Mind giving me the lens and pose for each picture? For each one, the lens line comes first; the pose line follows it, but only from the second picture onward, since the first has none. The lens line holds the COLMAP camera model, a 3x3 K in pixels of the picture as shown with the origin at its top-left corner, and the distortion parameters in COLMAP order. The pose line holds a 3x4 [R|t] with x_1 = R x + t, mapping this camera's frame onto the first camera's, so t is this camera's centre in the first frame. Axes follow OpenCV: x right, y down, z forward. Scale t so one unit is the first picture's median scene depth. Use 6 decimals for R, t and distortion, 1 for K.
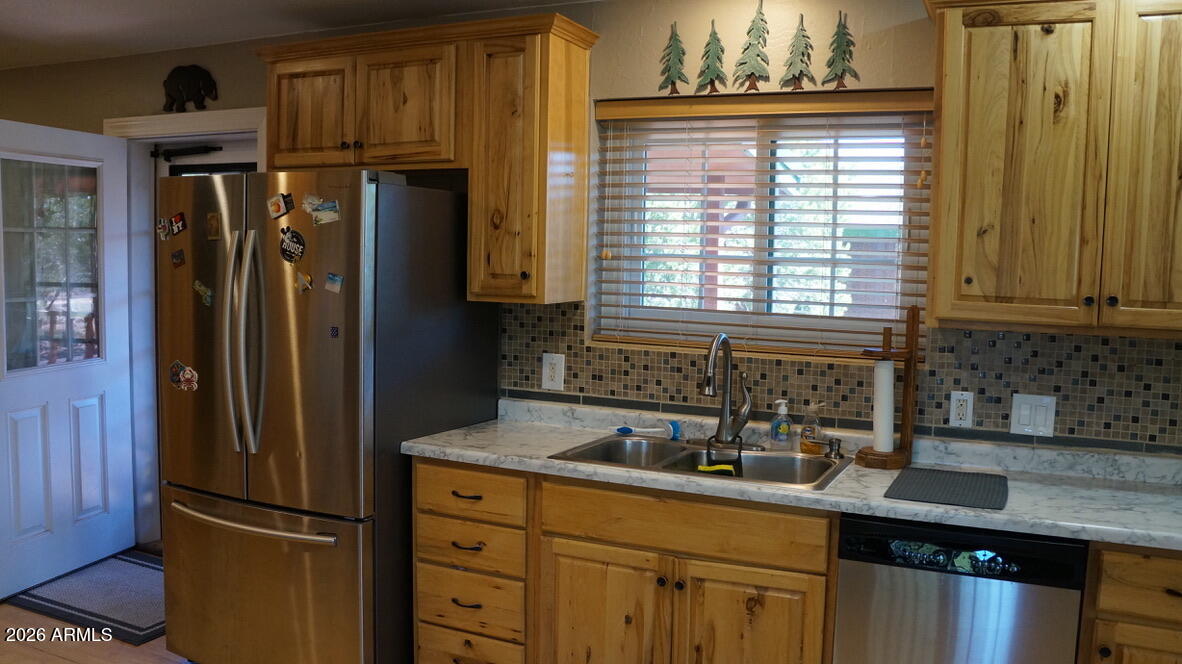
lens RADIAL K [[931.8, 0, 591.0], [0, 931.8, 332.0], [0, 0, 1]] dist [-0.180675, 0.121755]
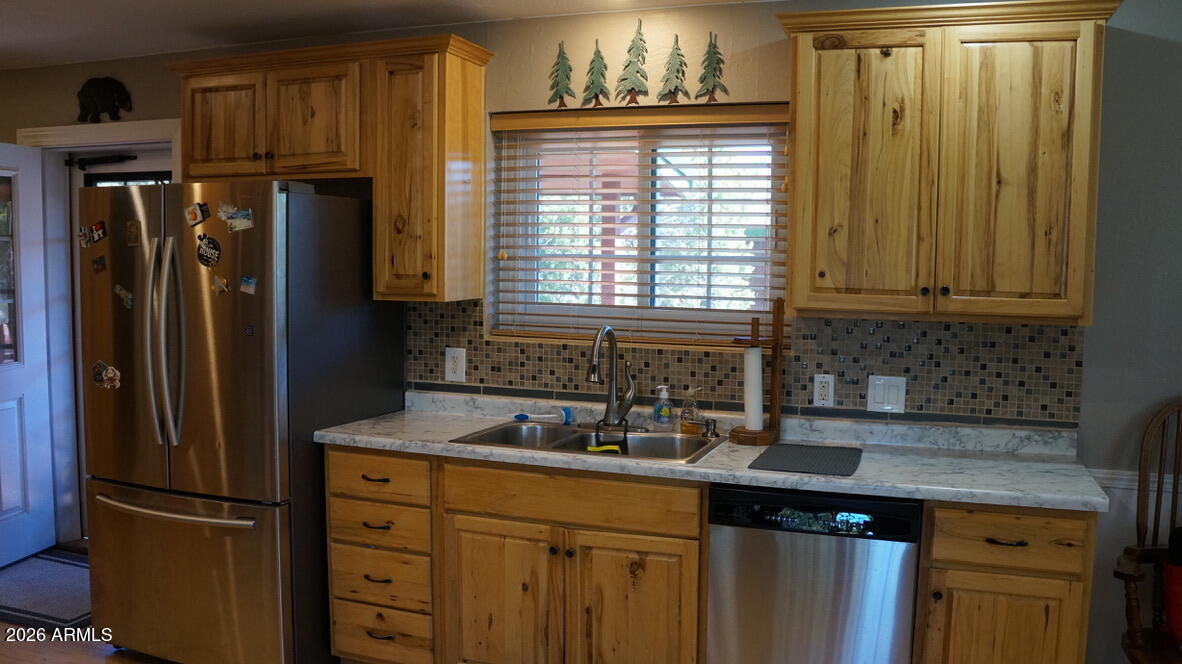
lens RADIAL K [[931.8, 0, 591.0], [0, 931.8, 332.0], [0, 0, 1]] dist [-0.180675, 0.121755]
pose [[0.995969, -0.017340, 0.088005, 0.025262], [0.017232, 0.999850, 0.001986, 0.006187], [-0.088026, -0.000462, 0.996118, -0.097307]]
